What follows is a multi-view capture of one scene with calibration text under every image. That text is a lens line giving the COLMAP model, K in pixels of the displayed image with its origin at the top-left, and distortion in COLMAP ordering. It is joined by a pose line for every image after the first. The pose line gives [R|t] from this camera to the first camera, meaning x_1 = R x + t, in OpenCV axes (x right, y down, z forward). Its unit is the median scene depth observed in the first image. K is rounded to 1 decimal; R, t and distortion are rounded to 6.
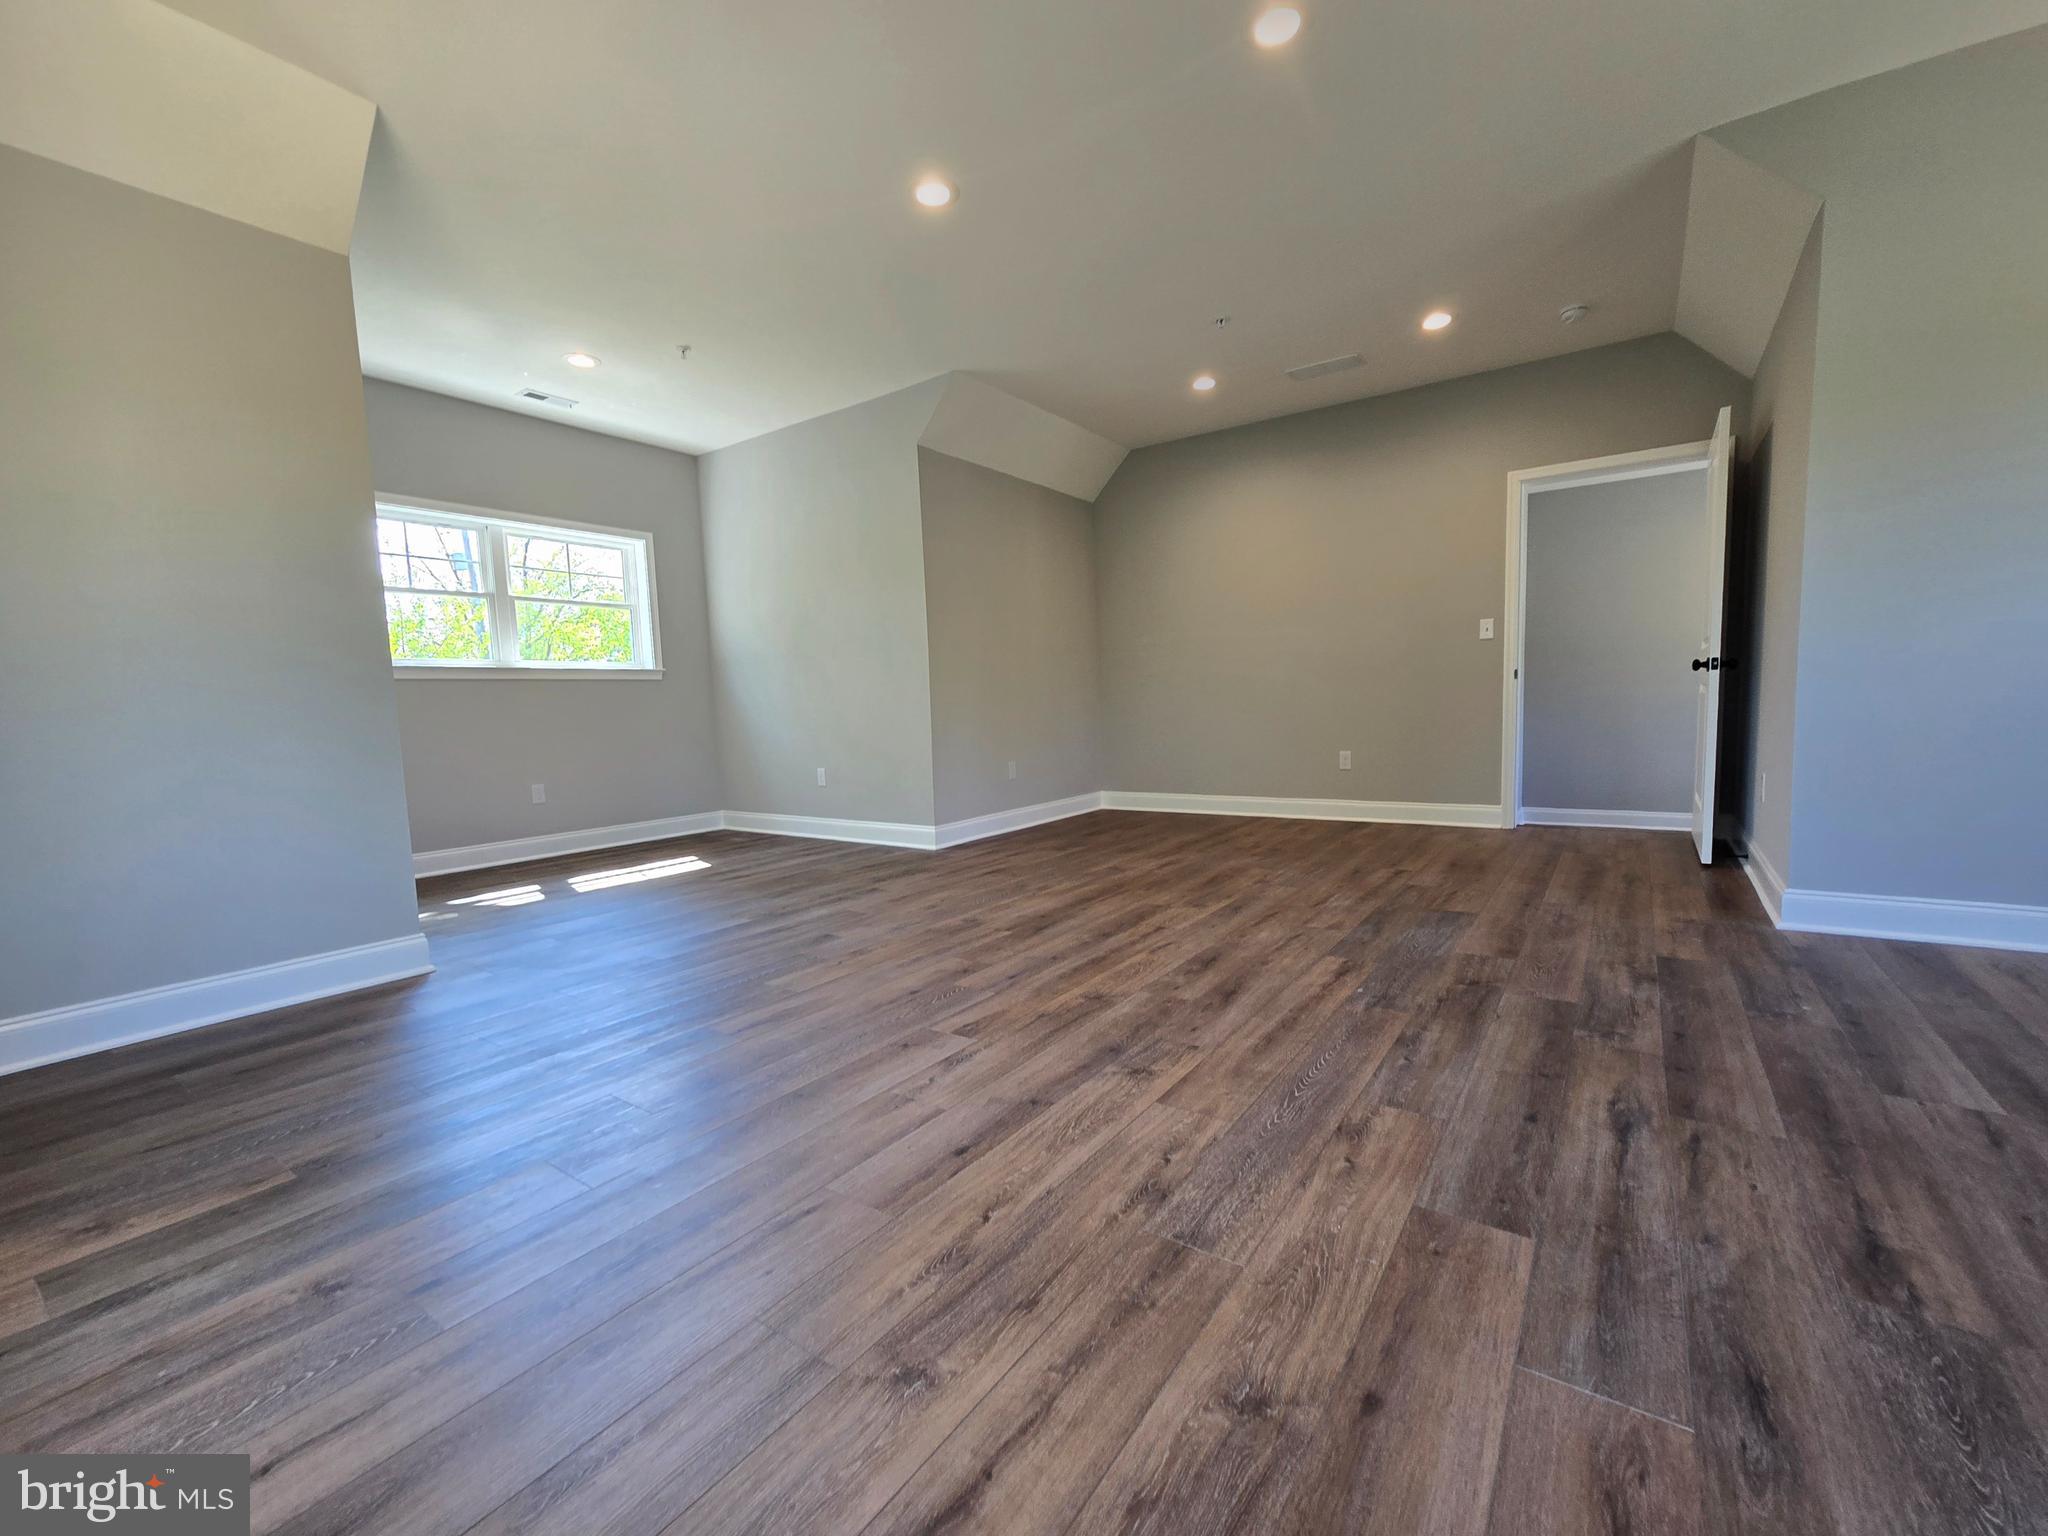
lens RADIAL K [[845.6, 0, 1065.2], [0, 845.6, 764.0], [0, 0, 1]] dist [-0.002735, -0.000384]
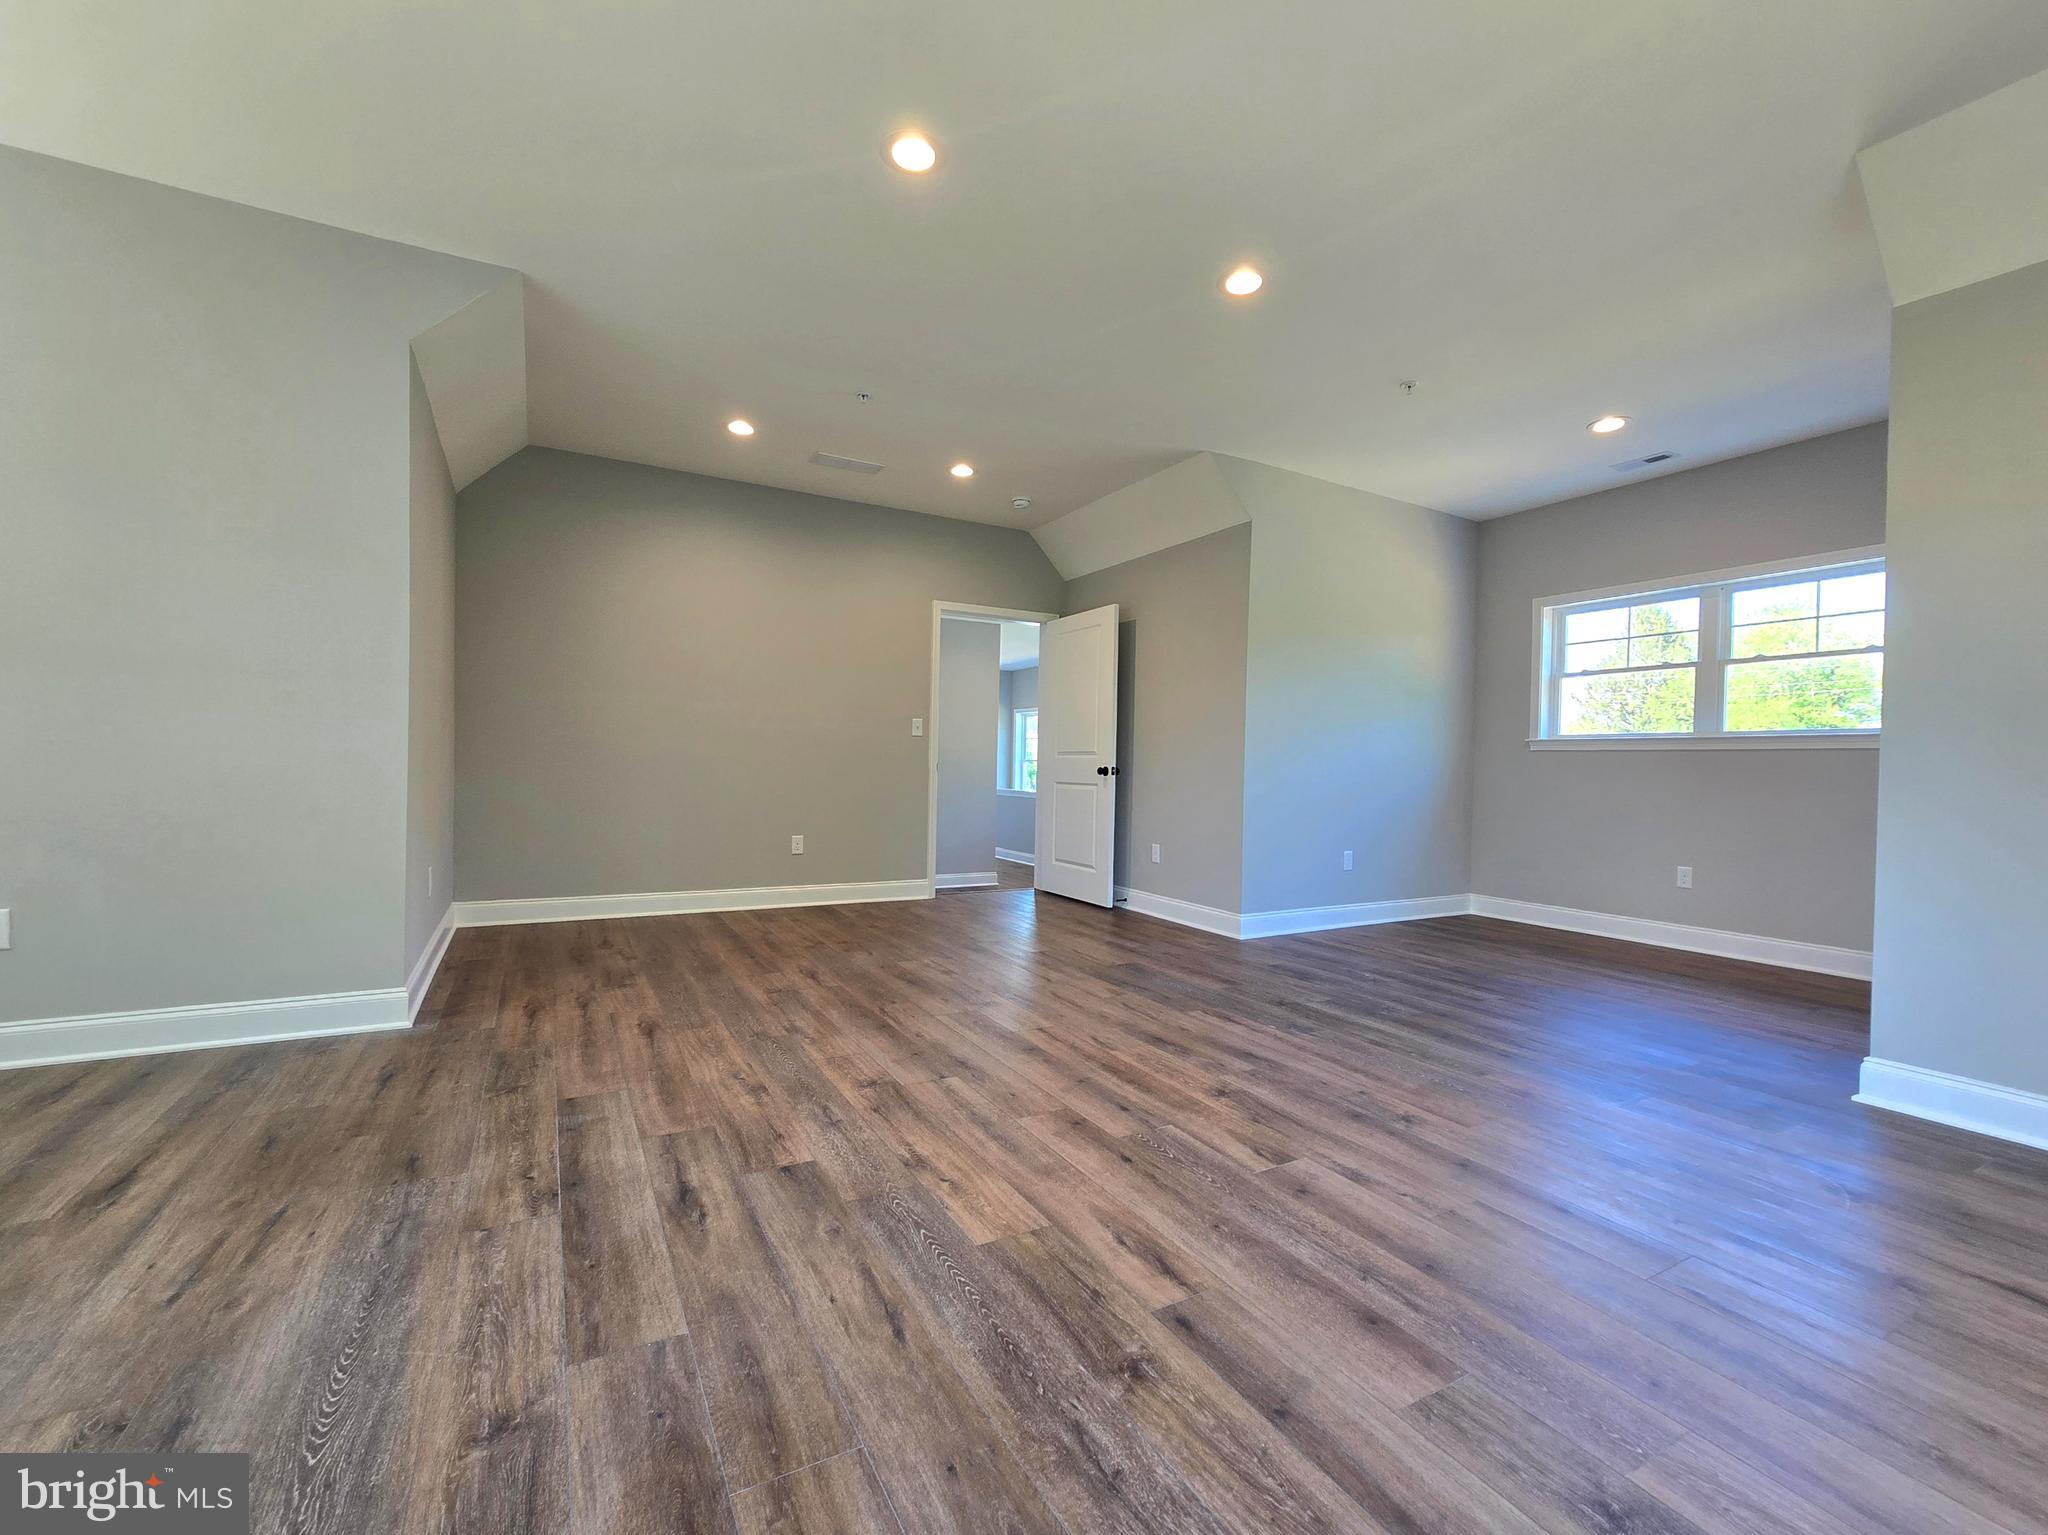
lens RADIAL K [[844.2, 0, 1024.0], [0, 844.2, 767.5], [0, 0, 1]] dist [0.000852, 0.000703]
pose [[0.462444, 0.041756, 0.885665, -0.873750], [0.030184, 0.997570, -0.062792, -0.051219], [-0.886134, 0.055771, 0.460060, 0.637133]]
